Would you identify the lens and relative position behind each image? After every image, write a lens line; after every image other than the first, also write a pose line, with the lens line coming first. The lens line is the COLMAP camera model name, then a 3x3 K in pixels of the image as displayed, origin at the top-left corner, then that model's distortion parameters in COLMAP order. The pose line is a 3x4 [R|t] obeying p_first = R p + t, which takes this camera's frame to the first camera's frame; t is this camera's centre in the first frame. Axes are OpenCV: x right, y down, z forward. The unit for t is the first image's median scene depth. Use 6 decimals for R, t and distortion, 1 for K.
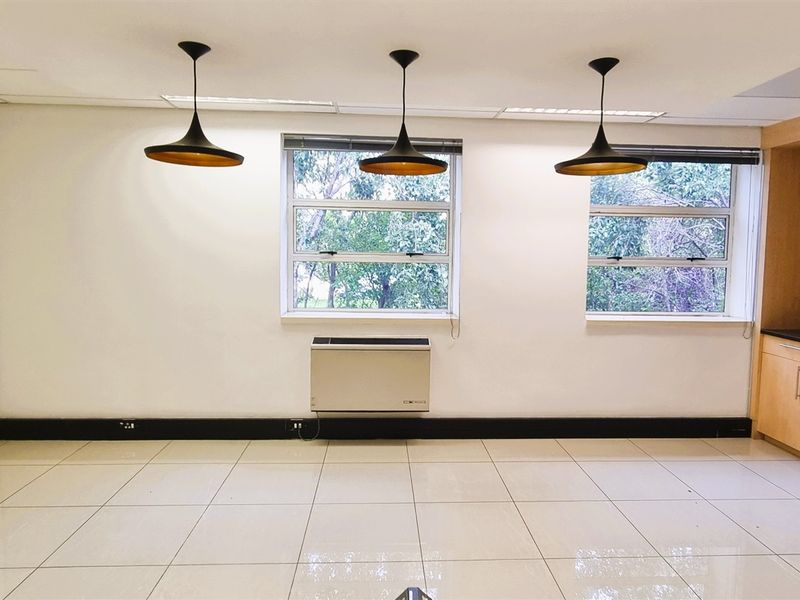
lens RADIAL K [[534.8, 0, 416.5], [0, 534.8, 293.1], [0, 0, 1]] dist [0.009608, 0.002440]
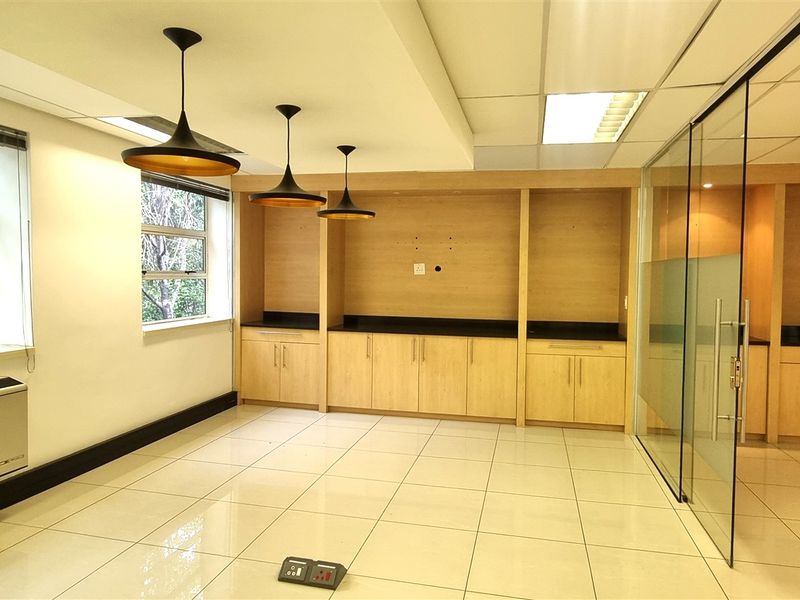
lens RADIAL K [[534.8, 0, 416.5], [0, 534.8, 293.1], [0, 0, 1]] dist [0.009608, 0.002440]
pose [[0.270492, -0.046825, 0.961583, -0.538704], [0.064097, 0.997476, 0.030543, -0.021905], [-0.960586, 0.053373, 0.272811, 0.196484]]
